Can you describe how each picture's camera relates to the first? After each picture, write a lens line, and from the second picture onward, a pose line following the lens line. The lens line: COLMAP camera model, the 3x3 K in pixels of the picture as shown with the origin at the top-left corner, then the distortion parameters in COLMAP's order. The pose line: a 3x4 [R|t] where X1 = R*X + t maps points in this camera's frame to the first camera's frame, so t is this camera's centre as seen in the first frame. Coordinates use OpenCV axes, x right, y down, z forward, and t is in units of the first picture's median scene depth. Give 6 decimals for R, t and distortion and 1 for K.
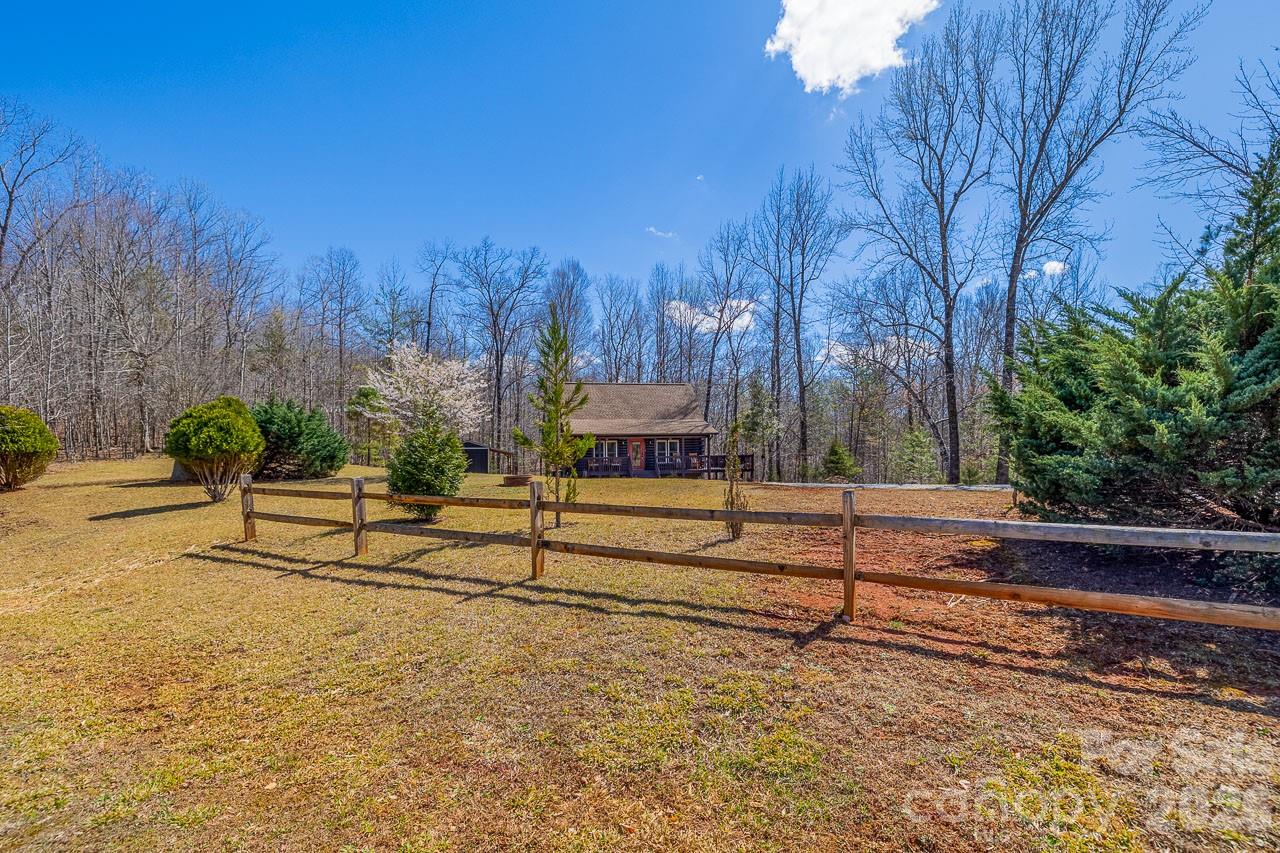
lens RADIAL K [[578.9, 0, 640.0], [0, 578.9, 426.5], [0, 0, 1]] dist [0.001566, 0.000135]
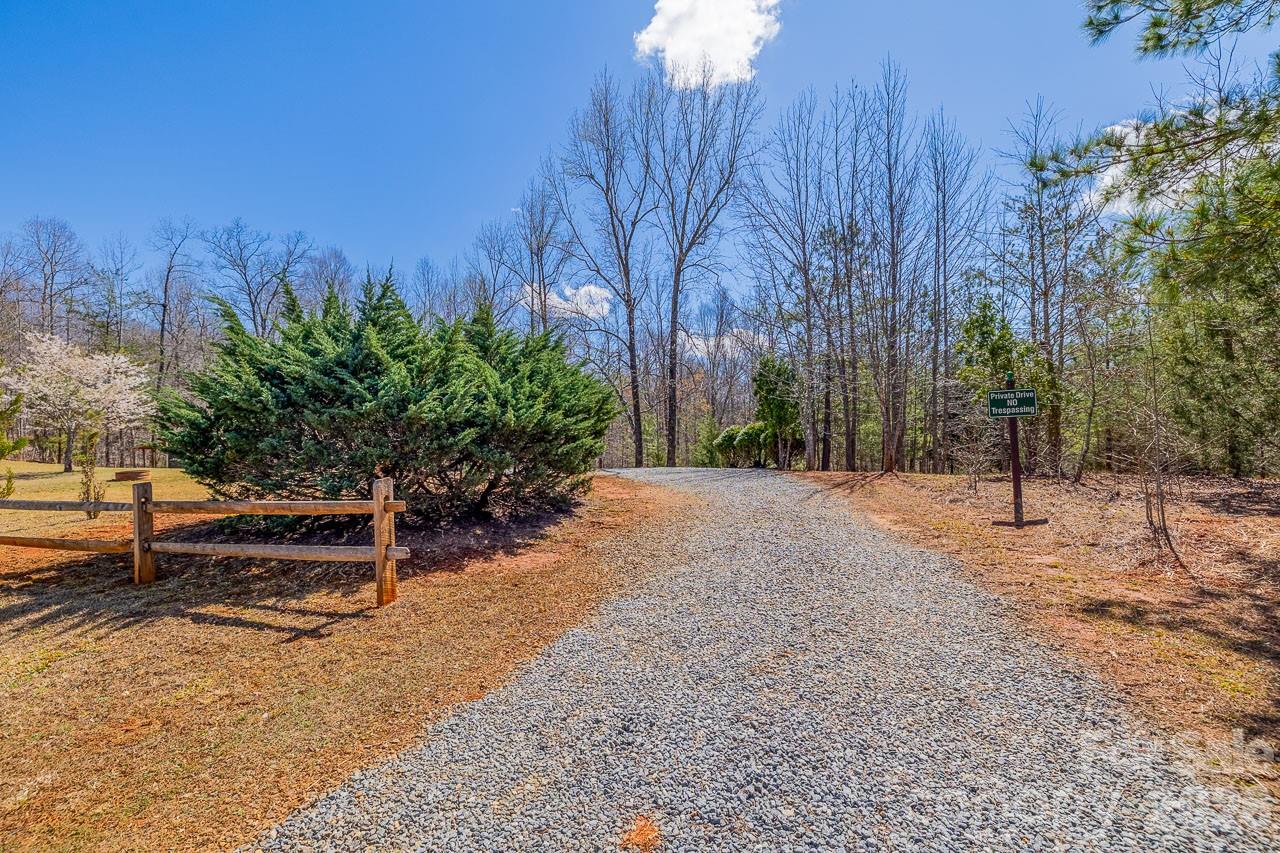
lens RADIAL K [[563.7, 0, 640.0], [0, 563.7, 426.5], [0, 0, 1]] dist [-0.001648, -0.000329]
pose [[0.971282, -0.006971, 0.237828, 0.165556], [0.000170, 0.999591, 0.028602, -0.009151], [-0.237930, -0.027740, 0.970886, -0.075331]]
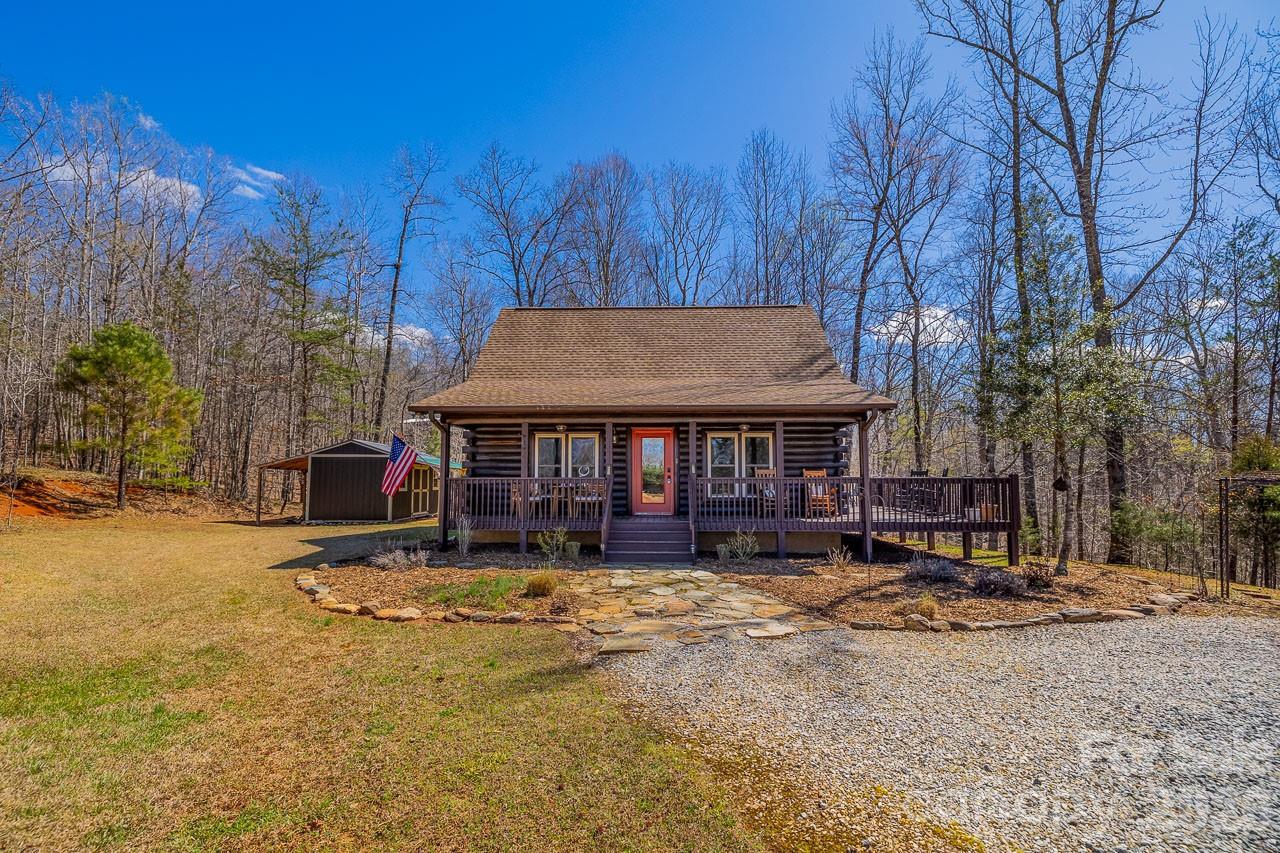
lens RADIAL K [[529.9, 0, 640.0], [0, 529.9, 426.5], [0, 0, 1]] dist [0.014521, 0.000088]
pose [[0.965149, -0.007281, -0.261598, 0.055841], [-0.002455, 0.999317, -0.036872, 0.024000], [0.261688, 0.036229, 0.964472, 0.498663]]
